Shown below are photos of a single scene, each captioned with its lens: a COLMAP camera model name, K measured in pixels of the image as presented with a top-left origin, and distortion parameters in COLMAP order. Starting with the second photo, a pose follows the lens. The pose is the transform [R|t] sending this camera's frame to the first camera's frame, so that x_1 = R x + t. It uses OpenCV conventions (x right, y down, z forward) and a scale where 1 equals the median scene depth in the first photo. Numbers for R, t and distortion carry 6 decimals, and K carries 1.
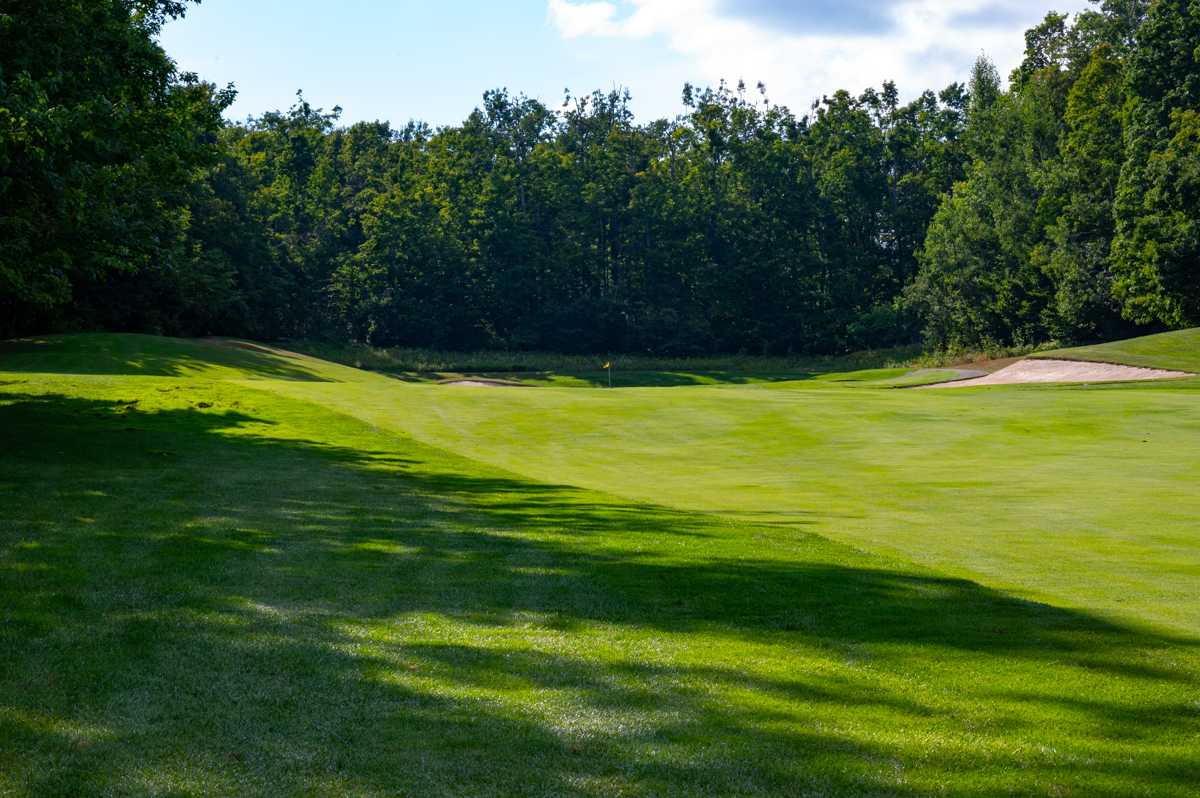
lens RADIAL K [[2720.7, 0, 597.5], [0, 2720.7, 398.9], [0, 0, 1]] dist [-0.038284, 0.000000]
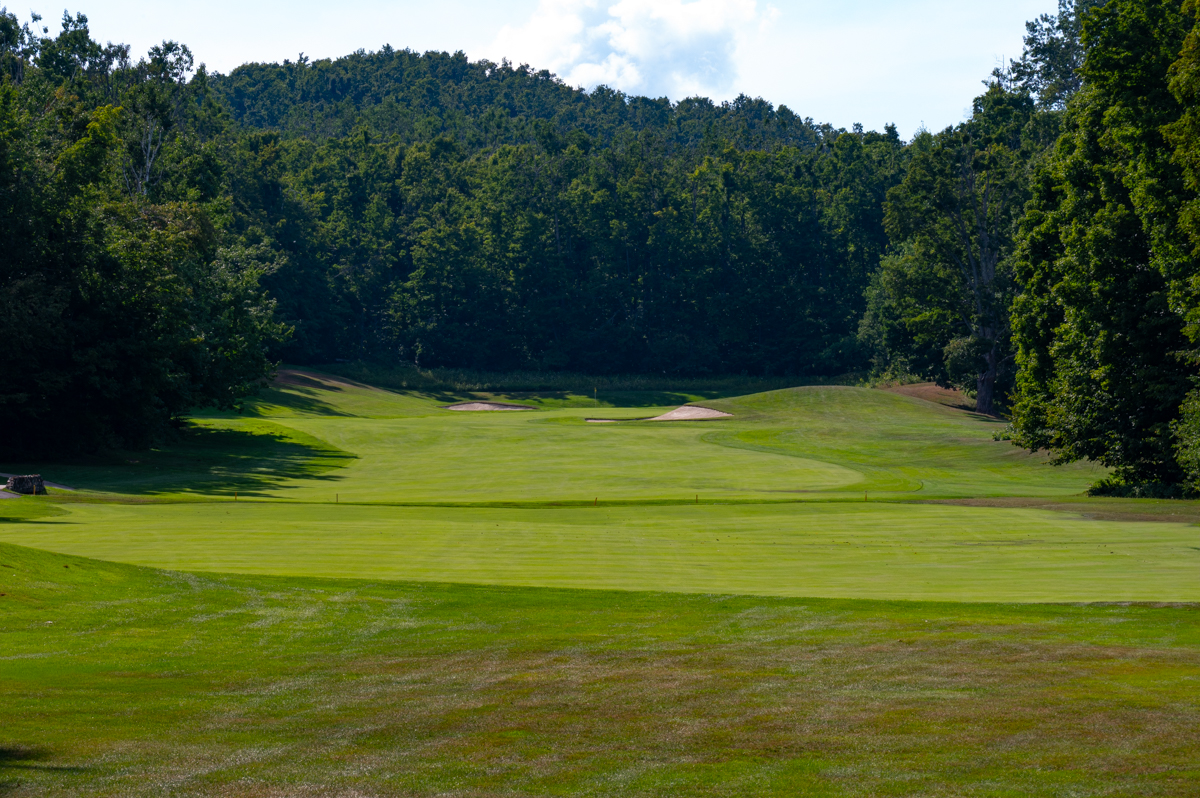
lens RADIAL K [[4811.1, 0, 600.9], [0, 4811.1, 399.1], [0, 0, 1]] dist [0.096145, 0.000000]
pose [[0.997388, 0.000567, -0.072223, 0.131263], [-0.000551, 1.000000, 0.000243, -0.006645], [0.072223, -0.000203, 0.997388, -0.942777]]
